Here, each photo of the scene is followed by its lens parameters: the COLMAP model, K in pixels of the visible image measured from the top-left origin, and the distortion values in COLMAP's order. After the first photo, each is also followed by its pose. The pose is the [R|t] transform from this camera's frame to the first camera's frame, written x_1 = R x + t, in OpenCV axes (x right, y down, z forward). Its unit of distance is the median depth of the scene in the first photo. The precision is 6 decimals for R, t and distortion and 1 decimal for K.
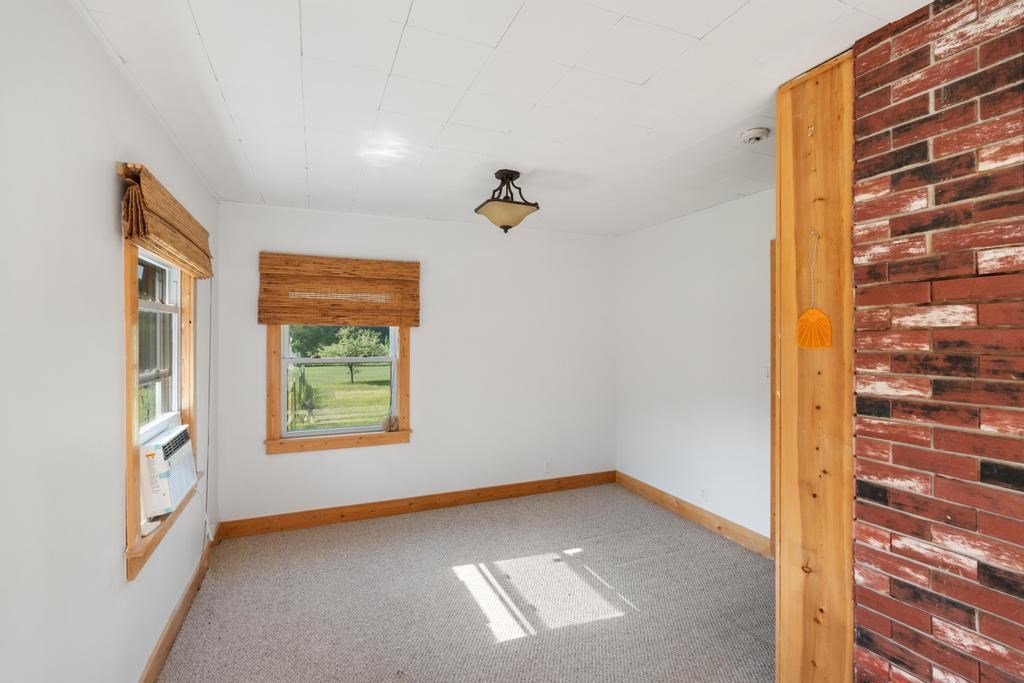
lens RADIAL K [[470.5, 0, 506.3], [0, 470.5, 333.9], [0, 0, 1]] dist [-0.005495, -0.000315]
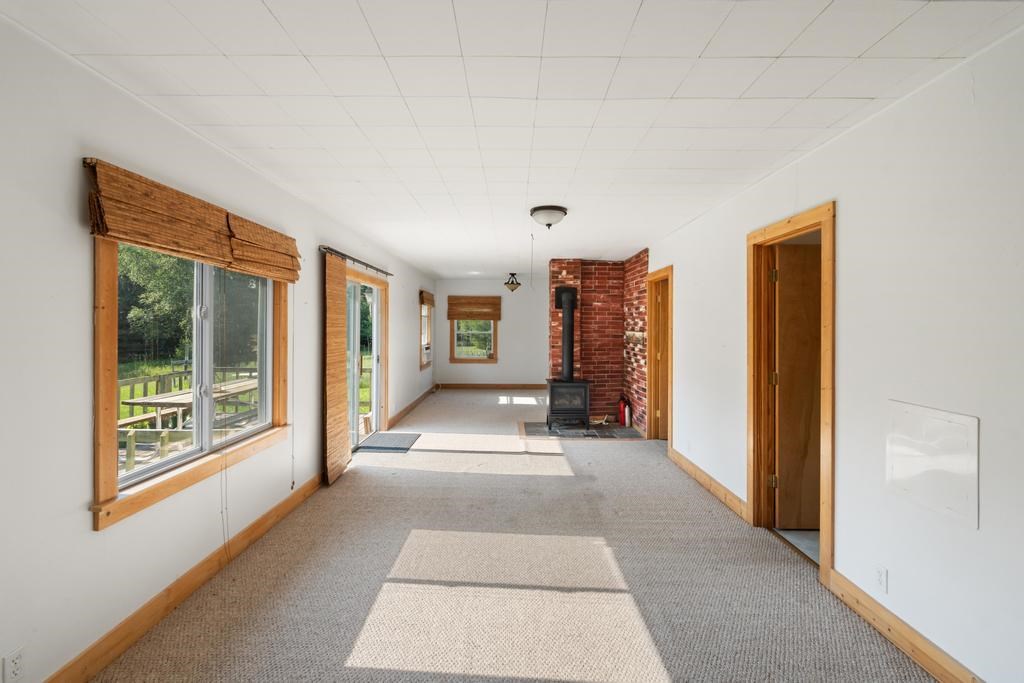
lens RADIAL K [[453.7, 0, 509.4], [0, 453.7, 326.0], [0, 0, 1]] dist [-0.005332, 0.001273]
pose [[0.923195, 0.004773, -0.384301, 0.931119], [-0.004396, 0.999989, 0.001860, 0.012181], [0.384306, -0.000028, 0.923206, -1.494752]]
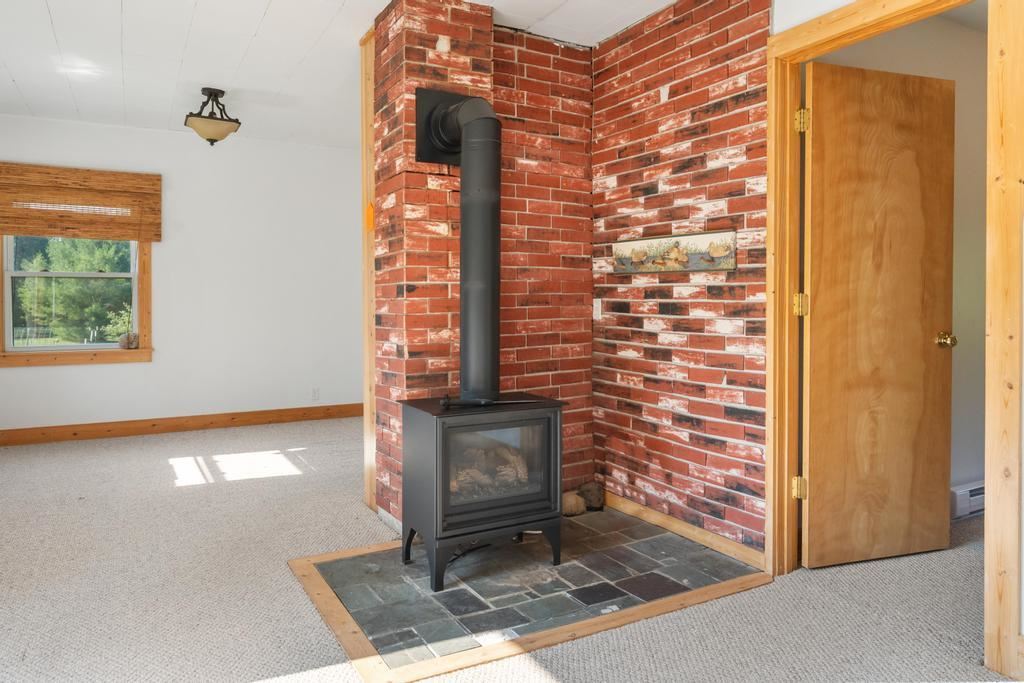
lens RADIAL K [[693.3, 0, 511.6], [0, 693.3, 308.8], [0, 0, 1]] dist [-0.004684, 0.000815]
pose [[0.993548, -0.002320, 0.113390, 0.398978], [0.000943, 0.999925, 0.012192, 0.114554], [-0.113410, -0.012007, 0.993476, -0.537910]]
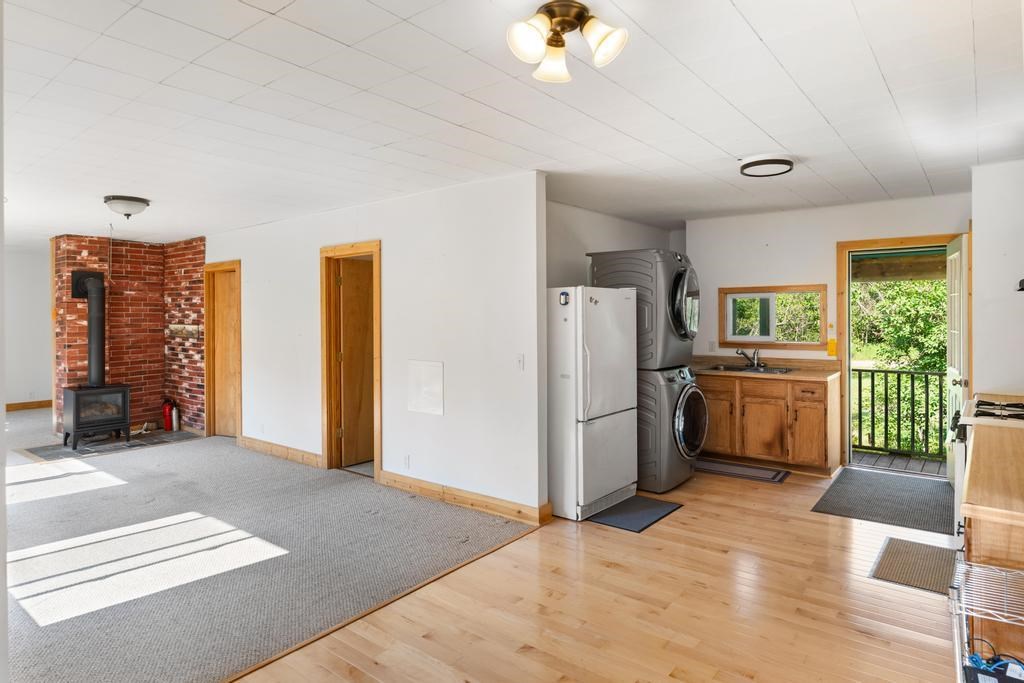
lens RADIAL K [[591.8, 0, 509.0], [0, 591.8, 314.4], [0, 0, 1]] dist [0.001976, 0.001819]
pose [[0.879267, -0.005317, 0.476299, 0.715207], [0.005457, 0.999985, 0.001089, 0.002375], [-0.476298, 0.001641, 0.879283, -2.073097]]
